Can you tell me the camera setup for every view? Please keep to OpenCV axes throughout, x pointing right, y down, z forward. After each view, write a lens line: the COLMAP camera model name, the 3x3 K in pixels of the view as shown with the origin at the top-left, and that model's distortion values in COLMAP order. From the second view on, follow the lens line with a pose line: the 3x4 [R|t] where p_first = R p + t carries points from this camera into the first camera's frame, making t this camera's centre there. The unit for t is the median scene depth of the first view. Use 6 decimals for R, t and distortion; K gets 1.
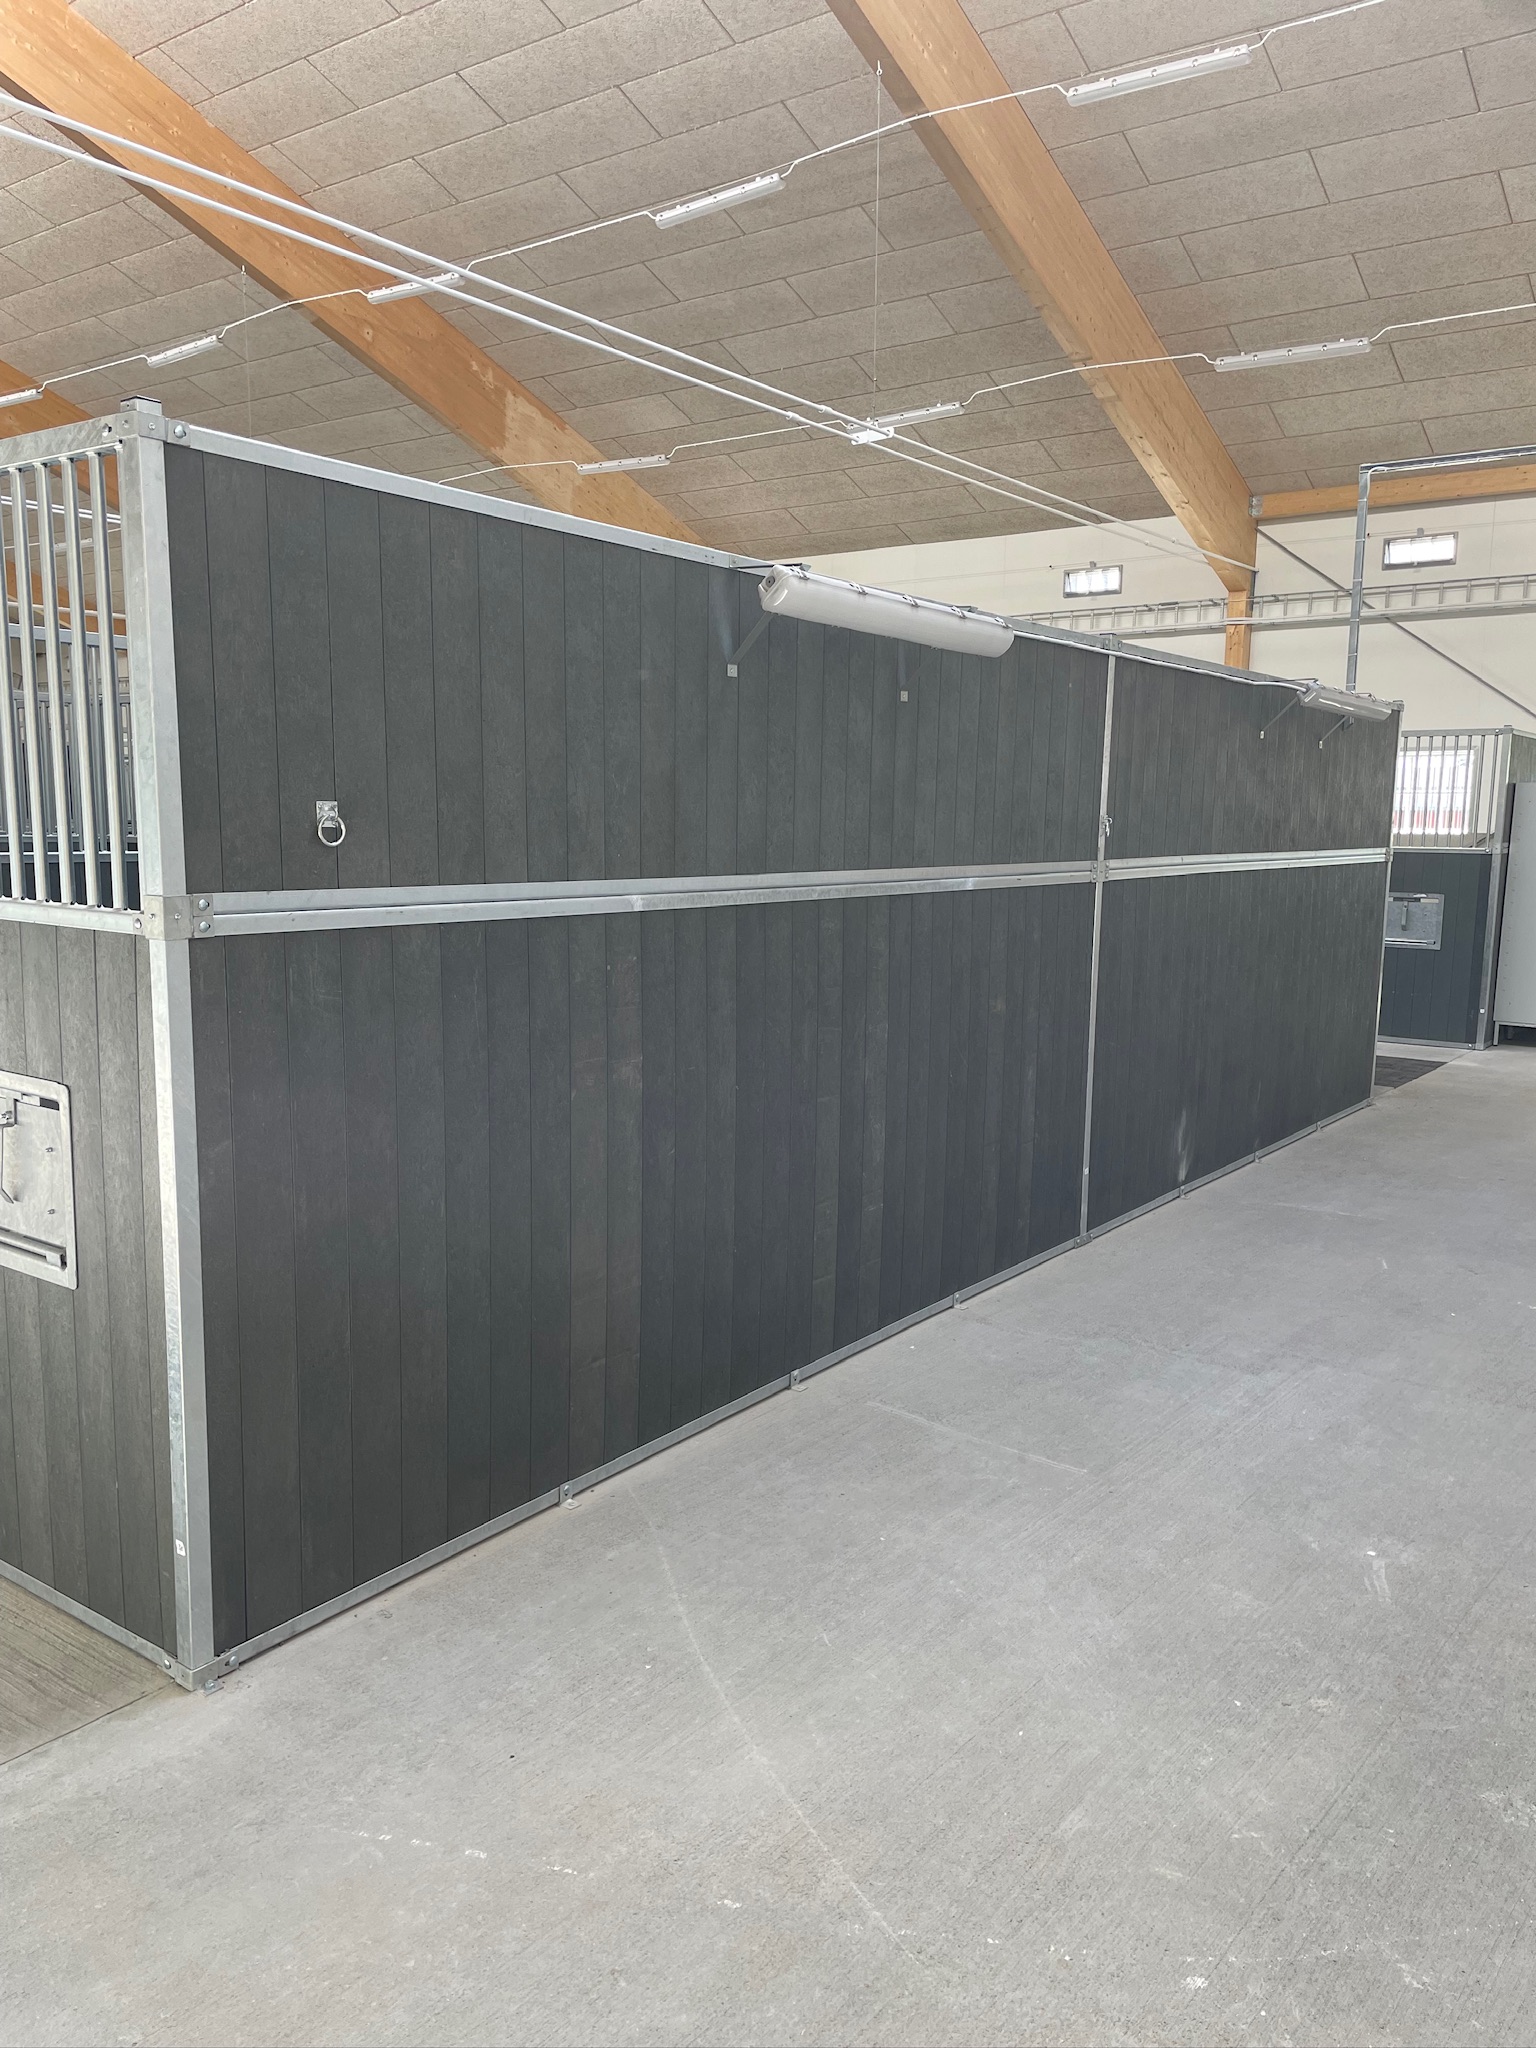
lens RADIAL K [[1571.5, 0, 770.2], [0, 1571.5, 1052.4], [0, 0, 1]] dist [0.017014, -0.003731]
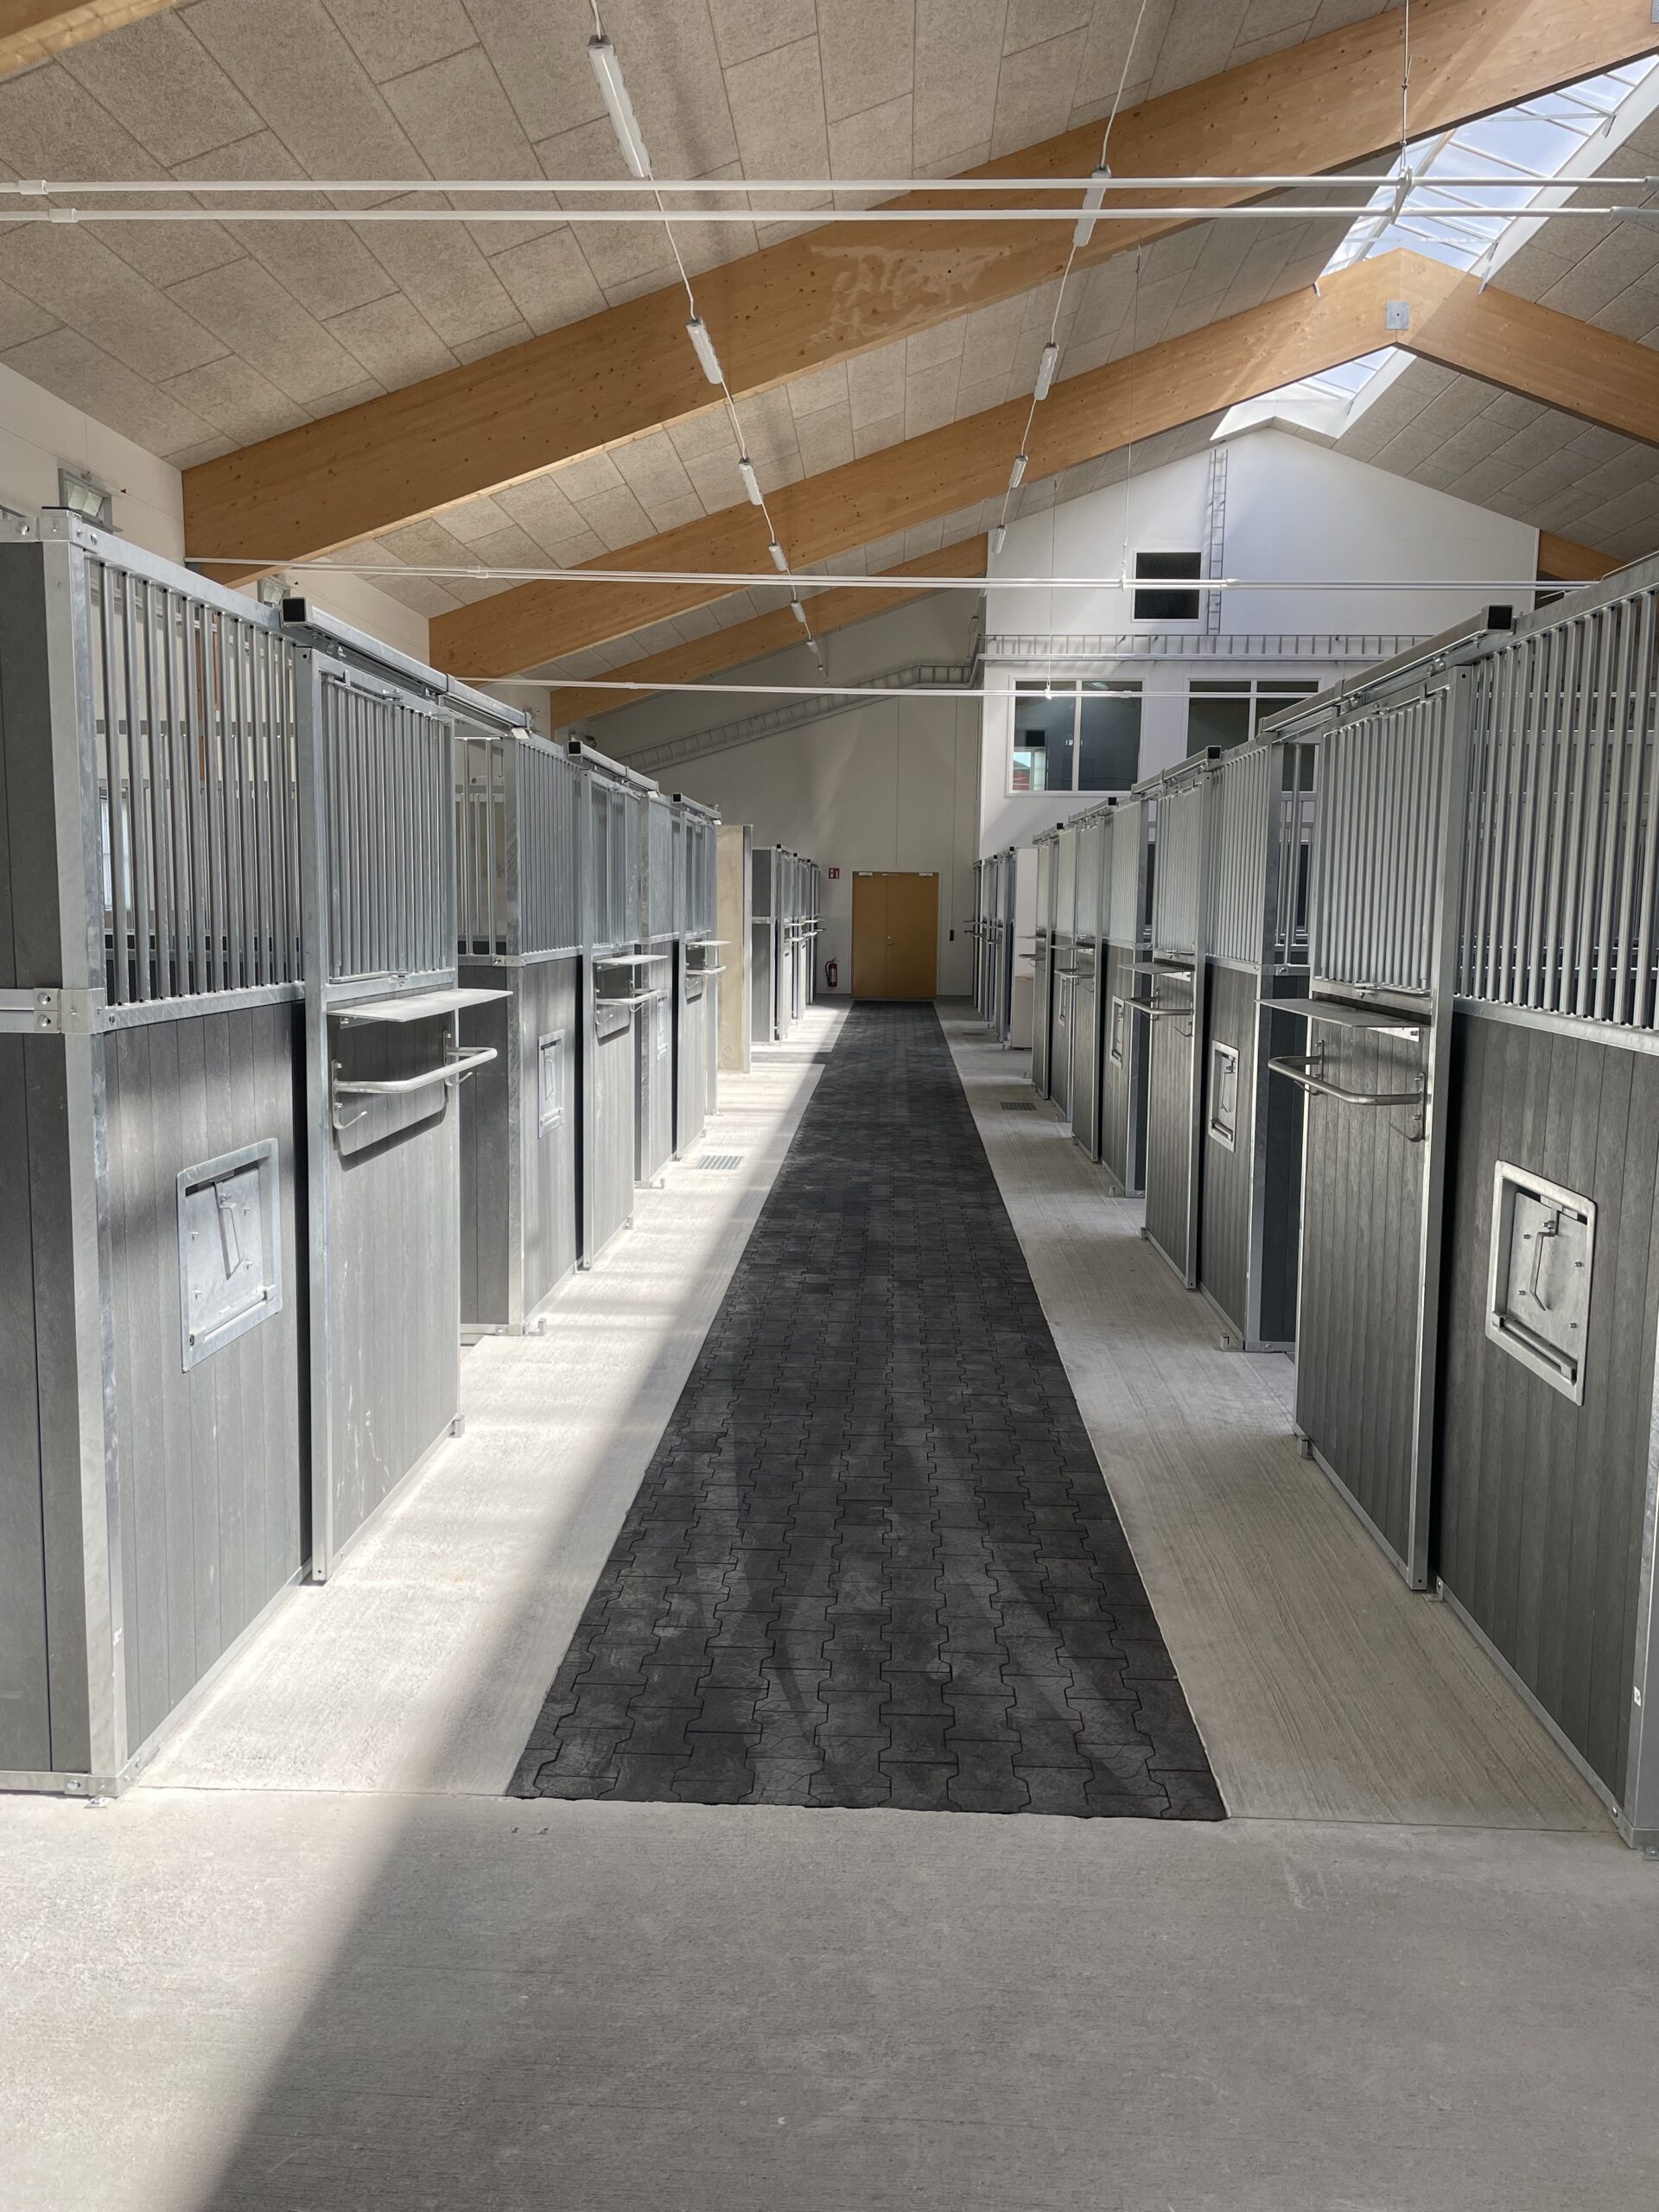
lens RADIAL K [[1697.4, 0, 826.6], [0, 1697.4, 1103.6], [0, 0, 1]] dist [0.017014, -0.003731]
pose [[0.570194, 0.093000, -0.816229, 0.153567], [-0.125035, 0.991820, 0.025661, -0.008198], [0.811939, 0.087425, 0.577158, -0.031003]]
